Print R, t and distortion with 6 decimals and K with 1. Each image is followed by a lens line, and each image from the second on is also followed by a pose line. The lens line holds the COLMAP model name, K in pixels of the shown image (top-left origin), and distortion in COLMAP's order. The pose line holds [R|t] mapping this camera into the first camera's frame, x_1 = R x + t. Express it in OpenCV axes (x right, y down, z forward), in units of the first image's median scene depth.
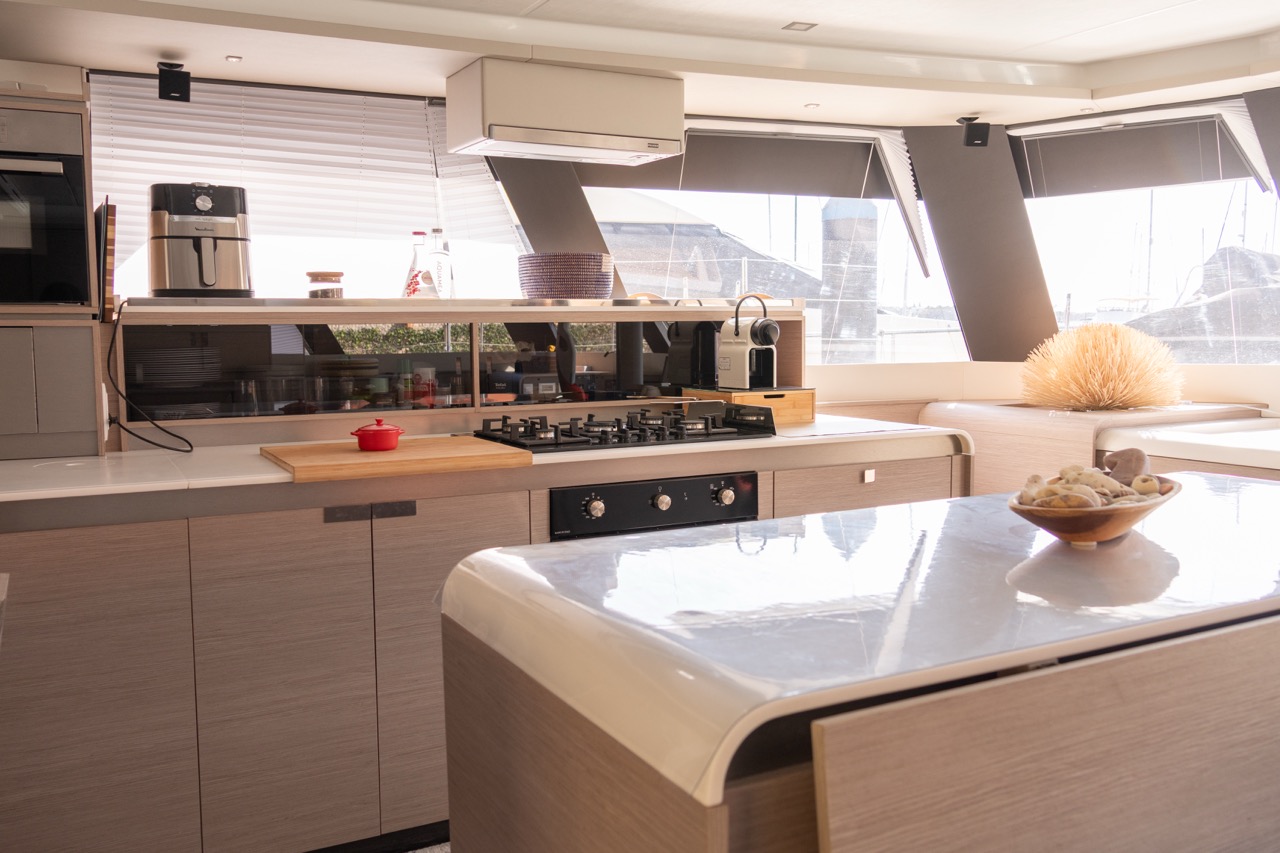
lens RADIAL K [[1067.9, 0, 635.5], [0, 1067.9, 423.5], [0, 0, 1]] dist [0.004319, -0.001223]
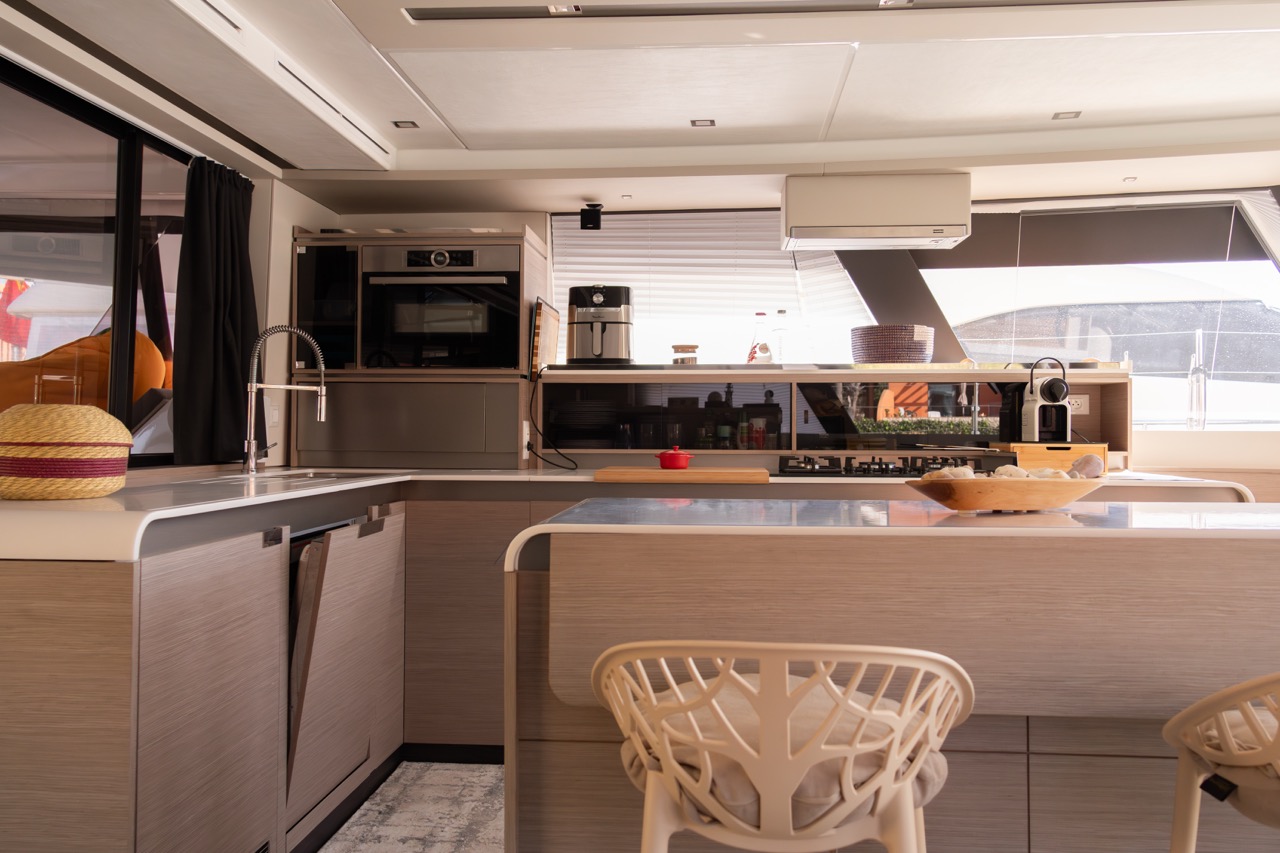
lens RADIAL K [[1101.8, 0, 640.0], [0, 1101.8, 426.5], [0, 0, 1]] dist [0.034162, 0.000975]
pose [[0.847140, 0.011046, -0.531254, 0.416176], [-0.058835, 0.995586, -0.073118, 0.066968], [0.528102, 0.093197, 0.844051, -0.195165]]
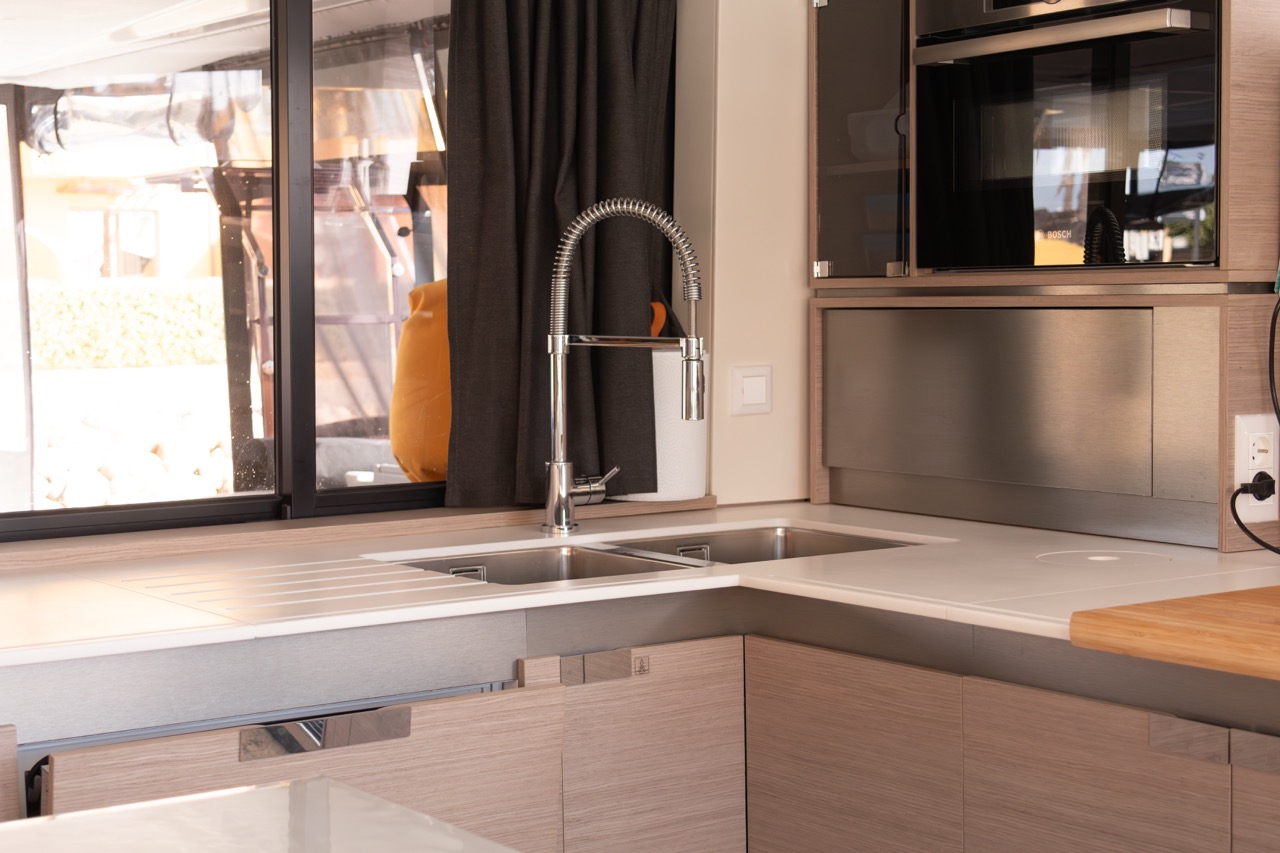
lens RADIAL K [[2212.3, 0, 640.0], [0, 2212.3, 426.5], [0, 0, 1]] dist [0.001048, -0.199626]
pose [[0.112721, 0.064318, -0.991543, 0.495915], [-0.074316, 0.995653, 0.056136, -0.065300], [0.990844, 0.067359, 0.117011, 0.529108]]
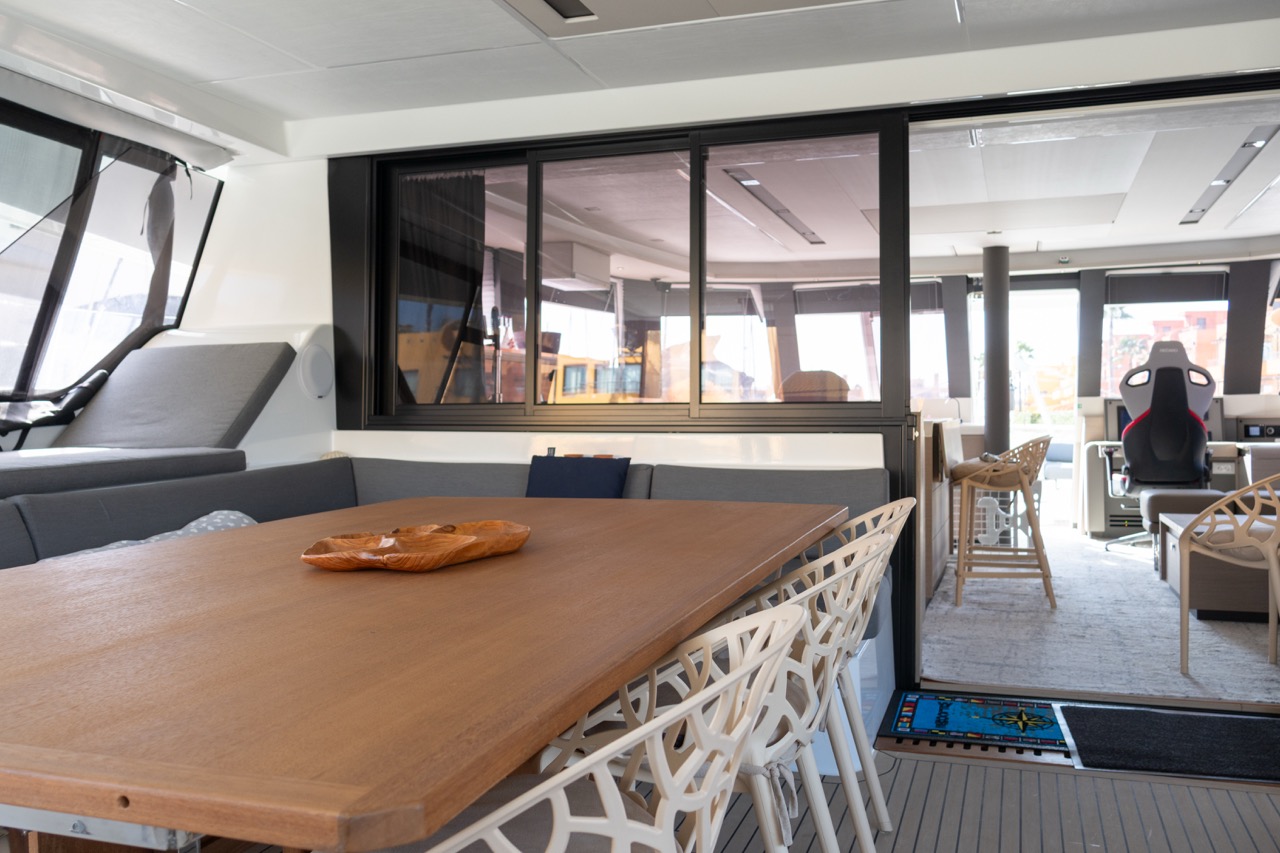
lens RADIAL K [[1096.5, 0, 640.0], [0, 1096.5, 426.5], [0, 0, 1]] dist [0.004852, -0.001923]
pose [[0.731667, 0.001171, 0.681662, -1.554036], [0.056474, 0.996457, -0.062329, 0.180822], [-0.679319, 0.084101, 0.729008, -0.693746]]
